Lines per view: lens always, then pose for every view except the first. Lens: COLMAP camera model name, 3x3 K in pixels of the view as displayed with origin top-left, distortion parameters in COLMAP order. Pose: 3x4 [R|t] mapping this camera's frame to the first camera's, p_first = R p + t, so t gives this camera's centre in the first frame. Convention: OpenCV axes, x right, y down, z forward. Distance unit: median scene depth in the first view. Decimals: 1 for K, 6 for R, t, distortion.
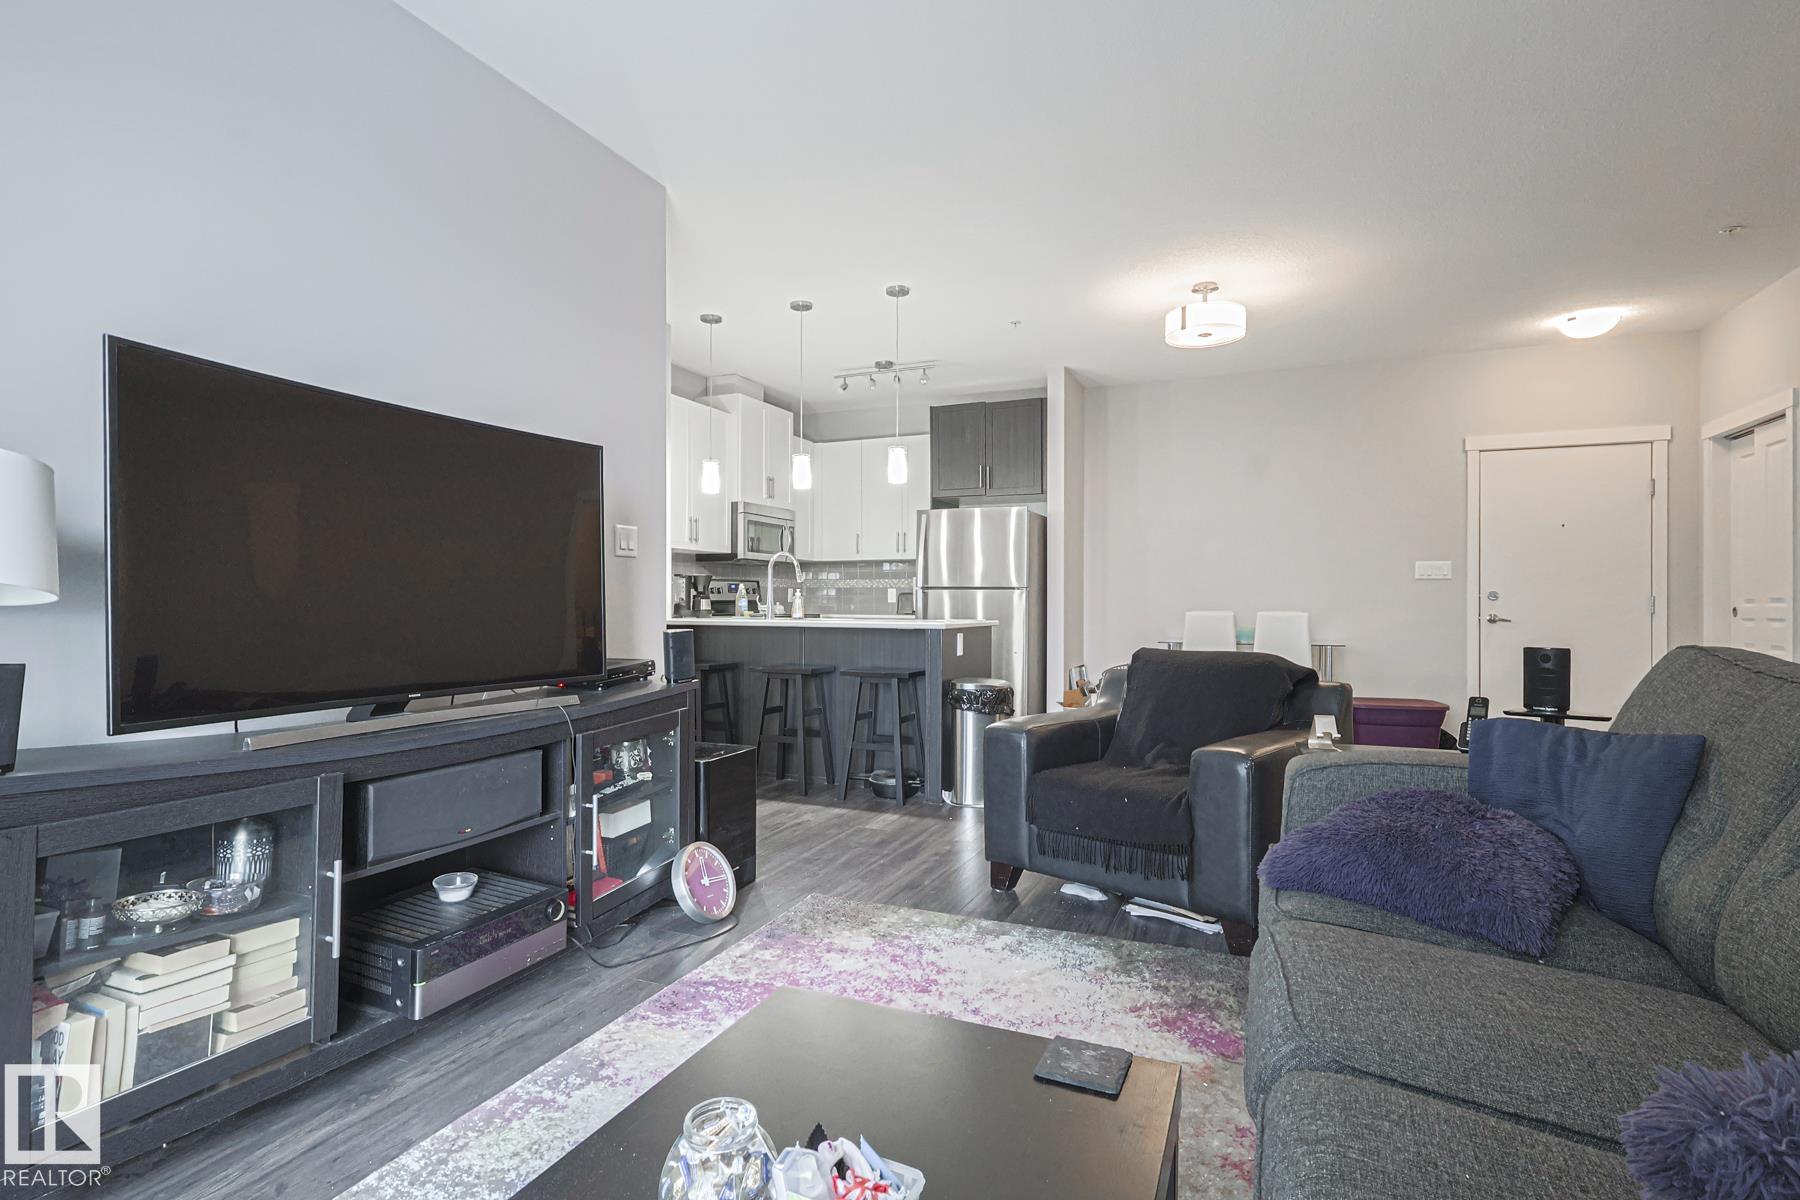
lens RADIAL K [[888.3, 0, 891.1], [0, 888.3, 595.7], [0, 0, 1]] dist [0.002896, 0.000753]
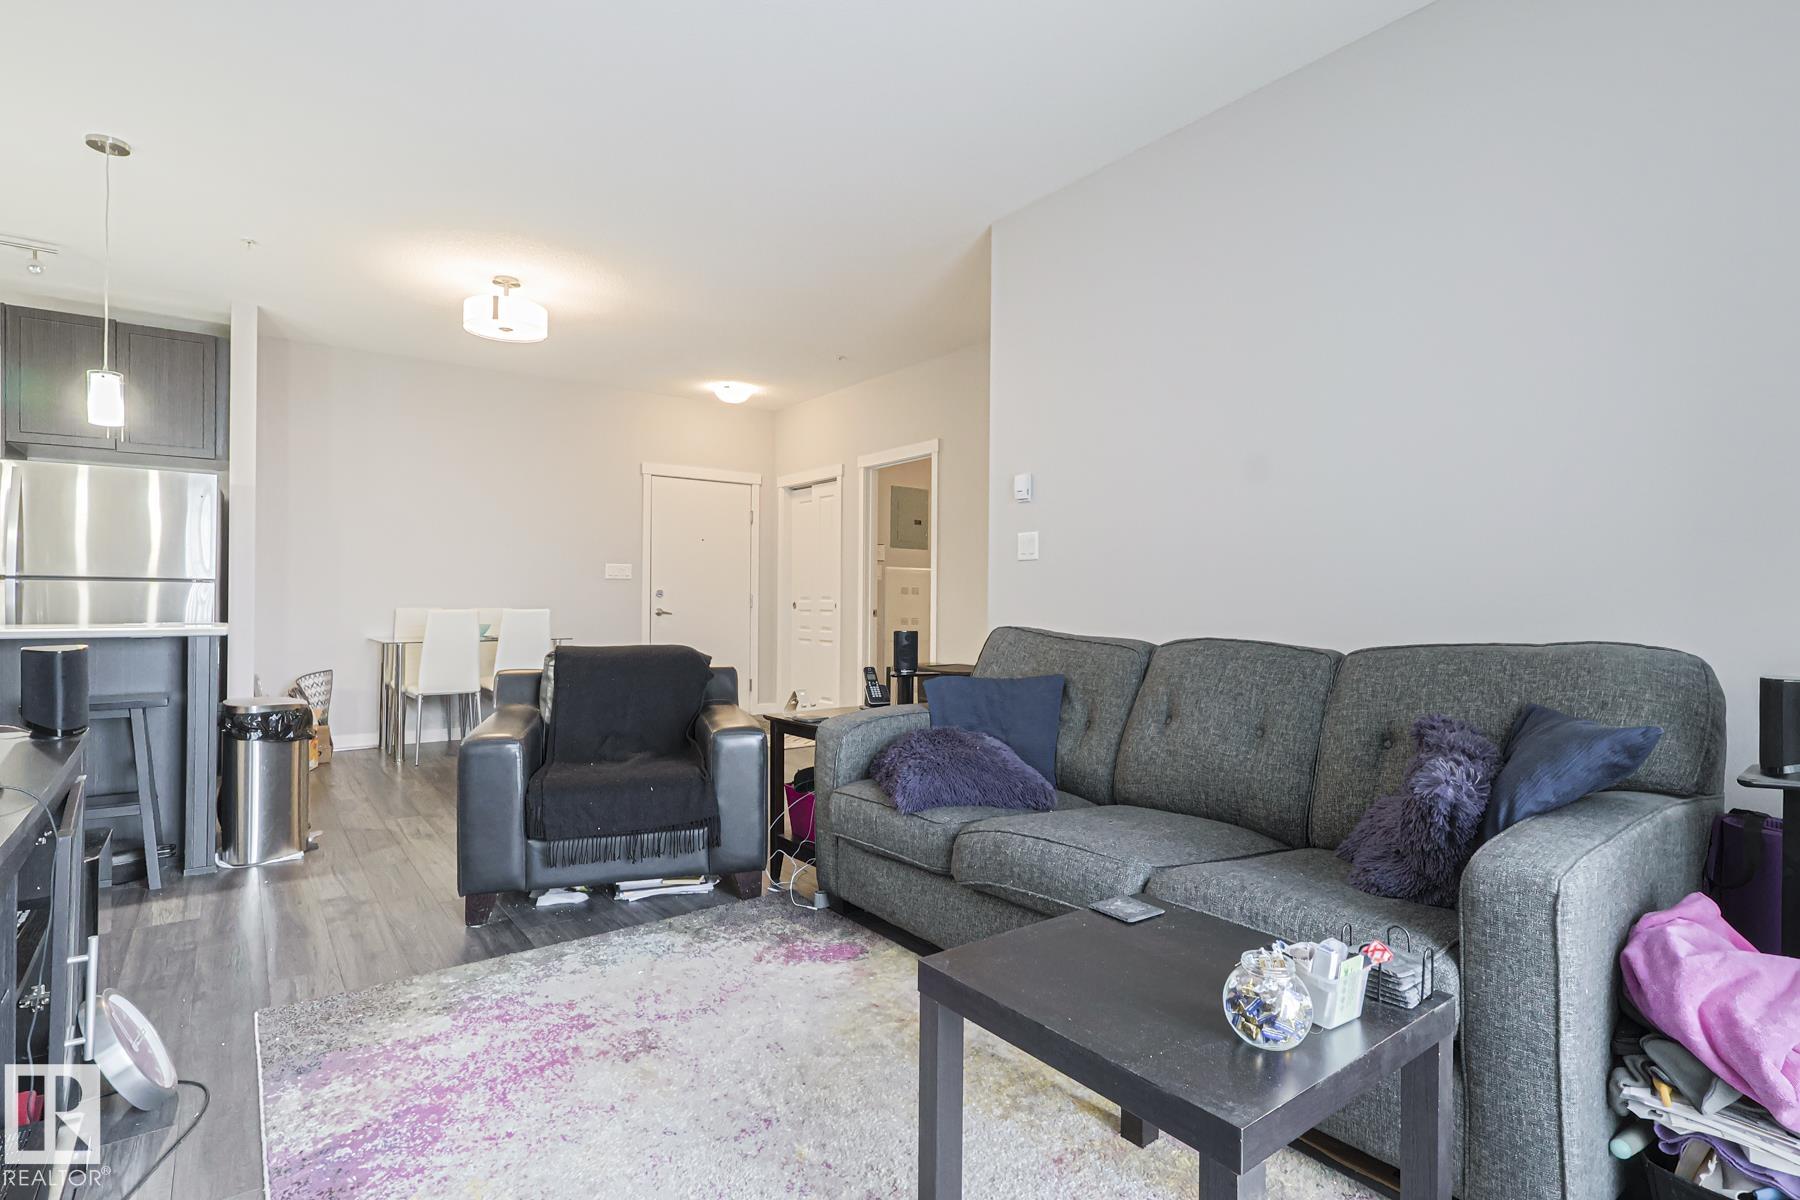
lens RADIAL K [[888.3, 0, 891.1], [0, 888.3, 595.7], [0, 0, 1]] dist [0.002896, 0.000753]
pose [[0.497404, 0.003128, 0.867514, -0.392335], [-0.008051, 0.999967, 0.001010, -0.001562], [-0.867482, -0.007487, 0.497412, 0.180366]]
